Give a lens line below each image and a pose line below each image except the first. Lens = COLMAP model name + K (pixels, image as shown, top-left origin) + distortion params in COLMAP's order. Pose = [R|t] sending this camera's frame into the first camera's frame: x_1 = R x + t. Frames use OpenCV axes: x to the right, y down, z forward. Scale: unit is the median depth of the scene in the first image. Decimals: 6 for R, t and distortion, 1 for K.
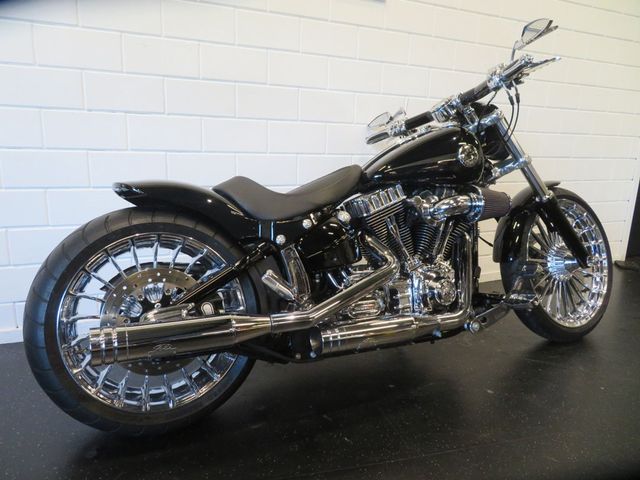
lens RADIAL K [[457.8, 0, 320.0], [0, 457.8, 240.0], [0, 0, 1]] dist [0.004672, 0.002938]
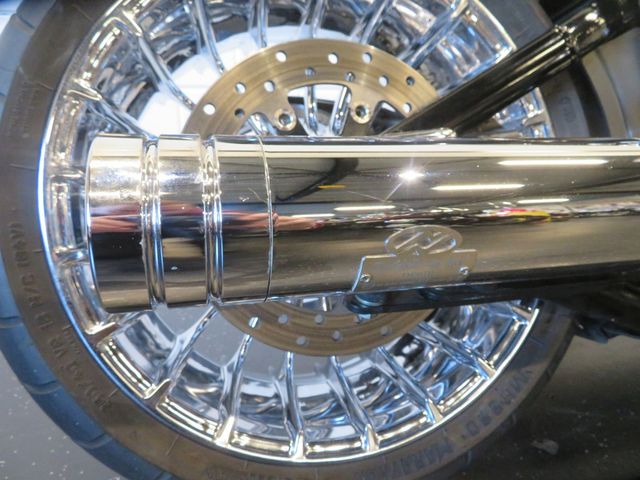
lens RADIAL K [[457.8, 0, 320.0], [0, 457.8, 240.0], [0, 0, 1]] dist [0.004672, 0.002938]
pose [[0.983617, 0.020385, -0.179117, -0.277232], [-0.009306, 0.998003, 0.062474, 0.172606], [0.180033, -0.059783, 0.981842, 0.614057]]
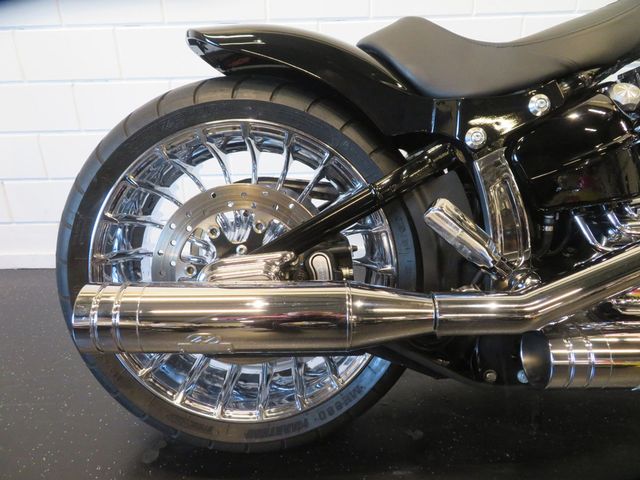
lens RADIAL K [[457.8, 0, 320.0], [0, 457.8, 240.0], [0, 0, 1]] dist [0.004672, 0.002938]
pose [[0.909912, 0.097255, -0.403238, -0.029808], [-0.034299, 0.986437, 0.160517, 0.033187], [0.413380, -0.132226, 0.900907, 0.482923]]
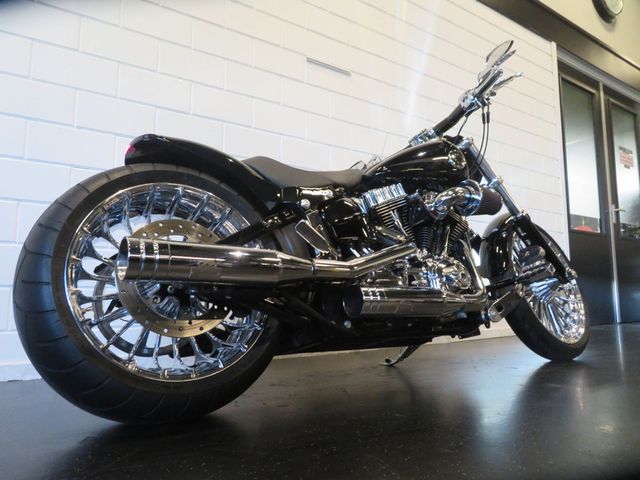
lens RADIAL K [[457.8, 0, 320.0], [0, 457.8, 240.0], [0, 0, 1]] dist [0.004672, 0.002938]
pose [[0.985367, -0.018673, 0.169418, -0.218052], [0.072120, 0.946293, -0.315165, 0.374724], [-0.154434, 0.322771, 0.933793, 0.116532]]
